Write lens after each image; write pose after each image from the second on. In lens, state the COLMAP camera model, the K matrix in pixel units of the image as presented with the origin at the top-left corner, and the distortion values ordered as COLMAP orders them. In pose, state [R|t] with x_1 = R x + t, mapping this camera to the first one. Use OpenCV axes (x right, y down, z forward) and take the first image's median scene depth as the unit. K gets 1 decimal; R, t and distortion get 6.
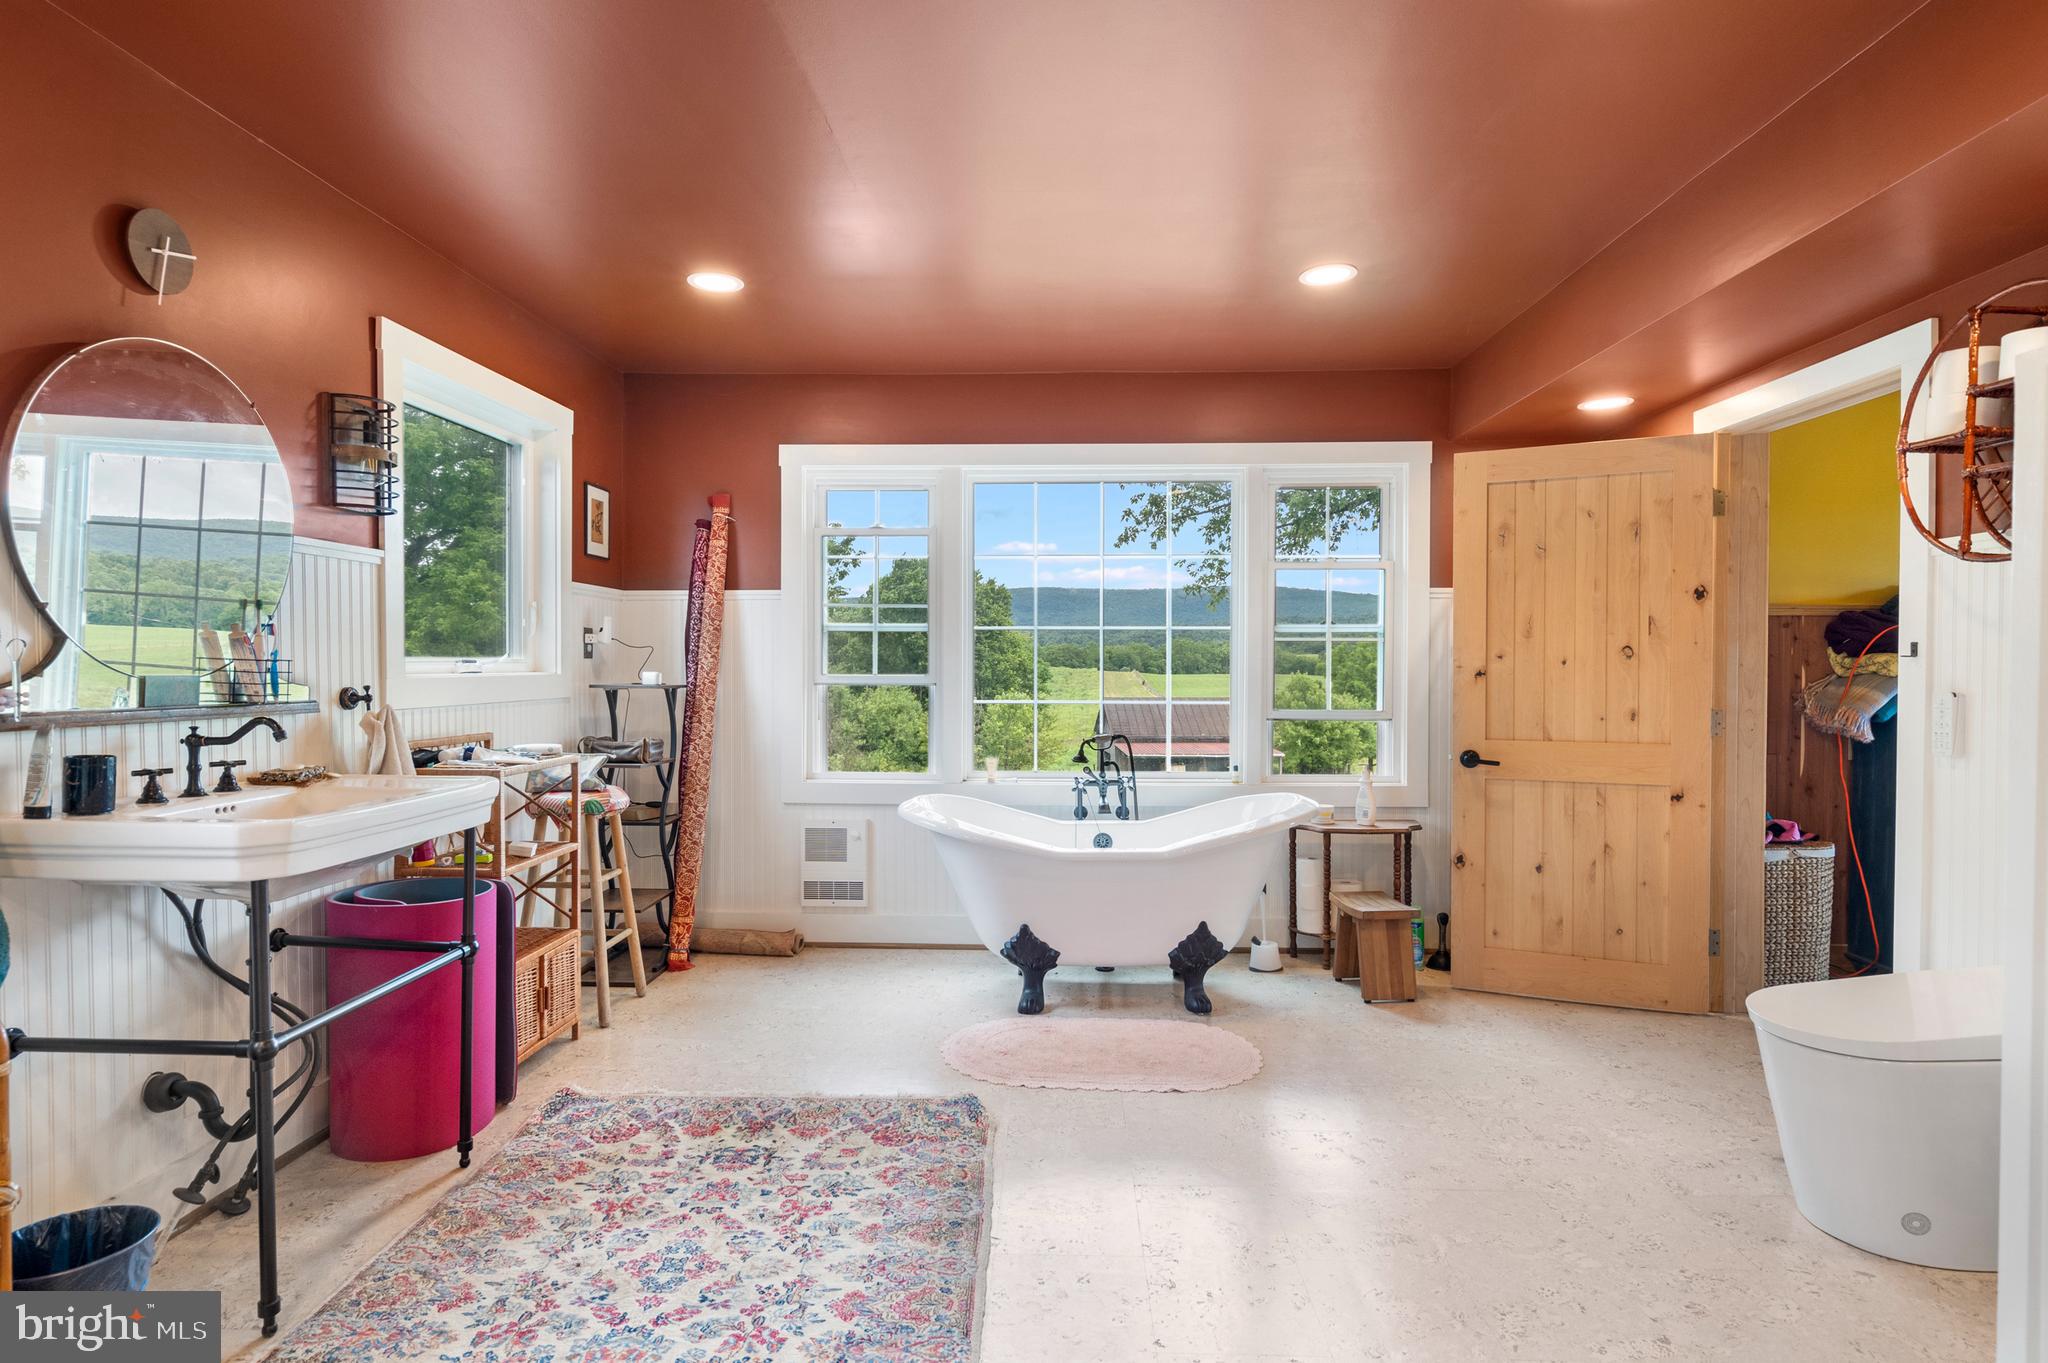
lens RADIAL K [[1059.5, 0, 1025.6], [0, 1059.5, 675.7], [0, 0, 1]] dist [-0.002027, -0.000118]
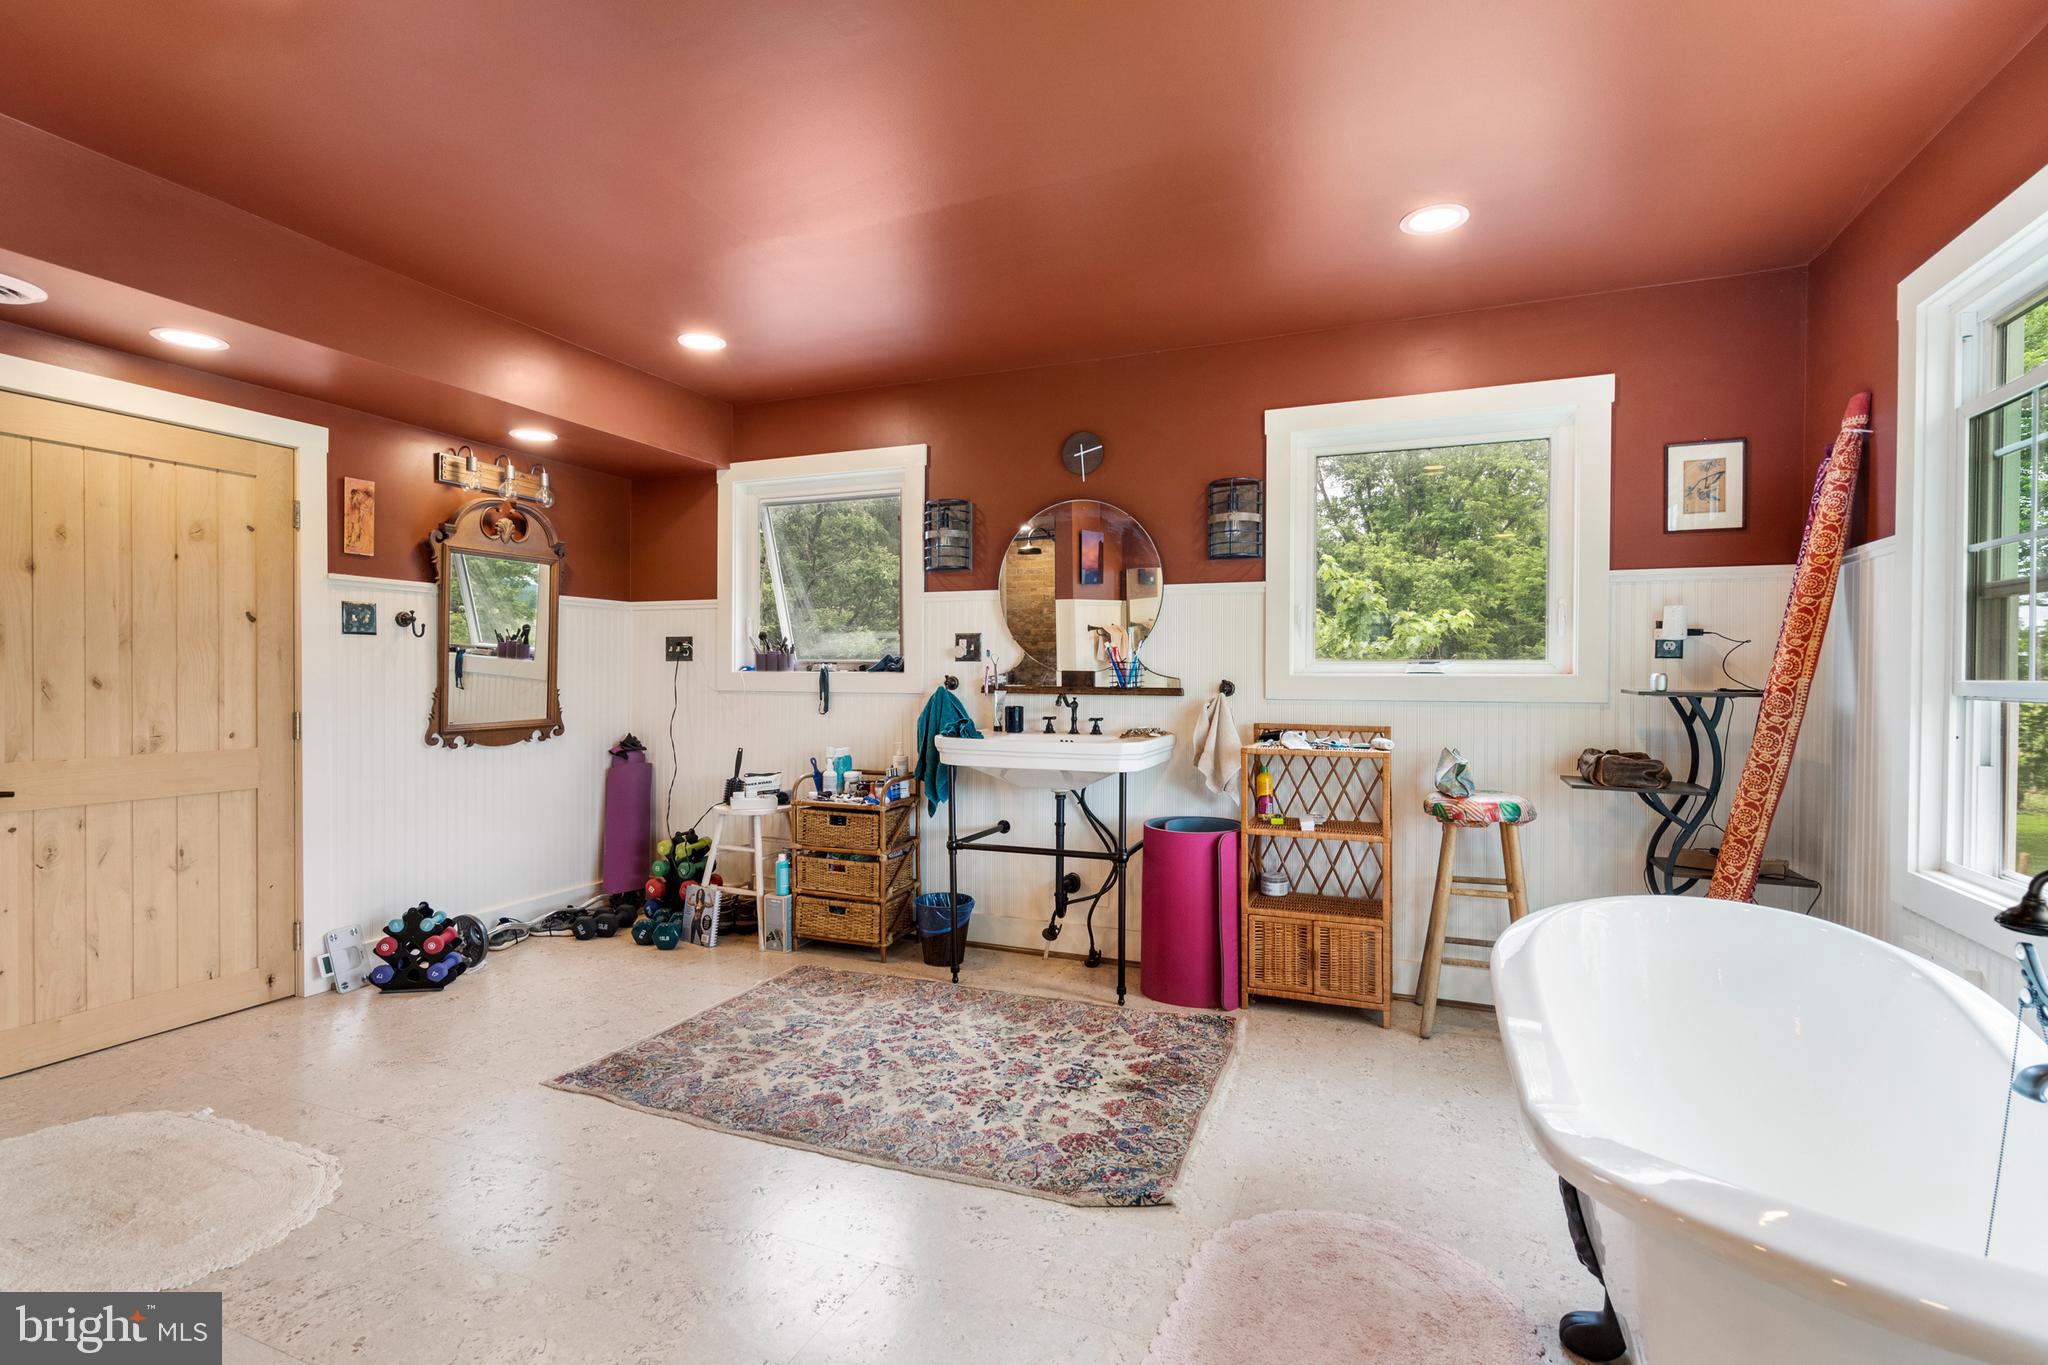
lens RADIAL K [[946.2, 0, 1027.4], [0, 946.2, 681.5], [0, 0, 1]] dist [-0.003580, -0.000287]
pose [[-0.337138, 0.003999, -0.941447, 0.789359], [-0.014842, 0.999844, 0.009562, 0.003960], [0.941338, 0.017196, -0.337026, 1.382678]]
